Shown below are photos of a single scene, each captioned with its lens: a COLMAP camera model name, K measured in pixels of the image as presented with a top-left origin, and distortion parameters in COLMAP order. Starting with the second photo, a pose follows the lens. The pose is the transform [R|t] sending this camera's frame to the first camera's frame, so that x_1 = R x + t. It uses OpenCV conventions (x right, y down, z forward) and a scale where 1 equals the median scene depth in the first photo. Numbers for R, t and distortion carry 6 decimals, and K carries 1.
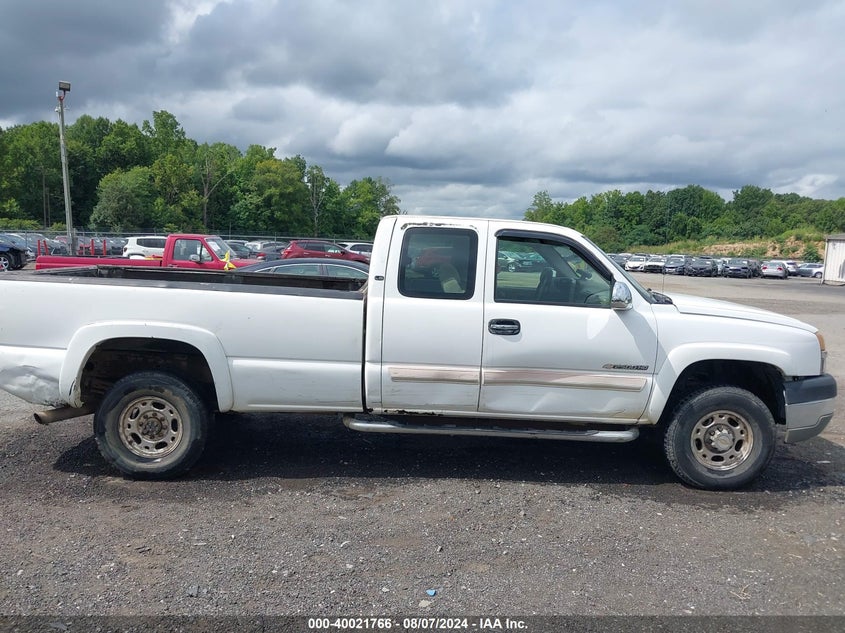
lens RADIAL K [[651.2, 0, 422.5], [0, 651.2, 316.5], [0, 0, 1]] dist [0.012587, -0.004361]
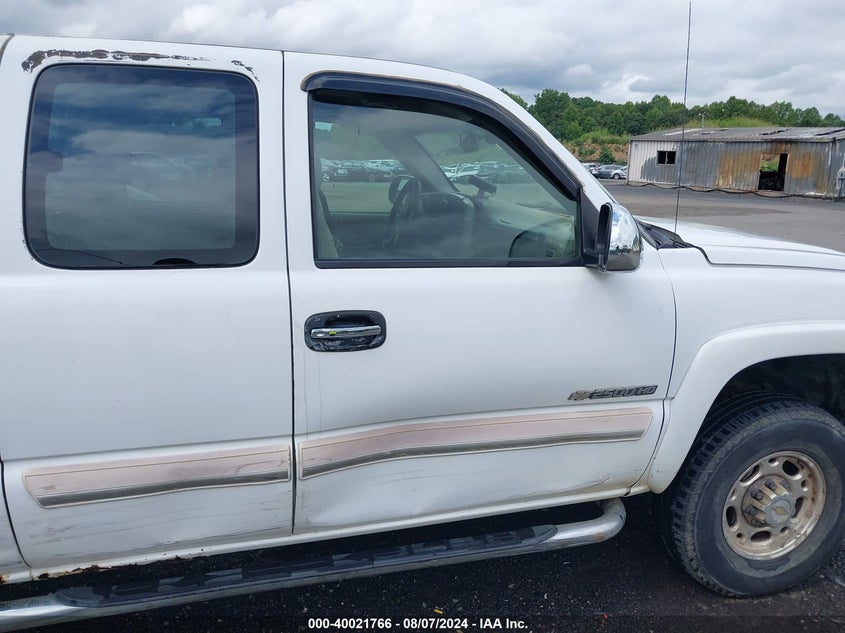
lens RADIAL K [[651.2, 0, 422.5], [0, 651.2, 316.5], [0, 0, 1]] dist [0.012587, -0.004361]
pose [[0.959383, -0.083591, 0.269437, 0.063320], [0.046092, 0.988704, 0.142618, -0.044974], [-0.278315, -0.124406, 0.952399, 0.596067]]
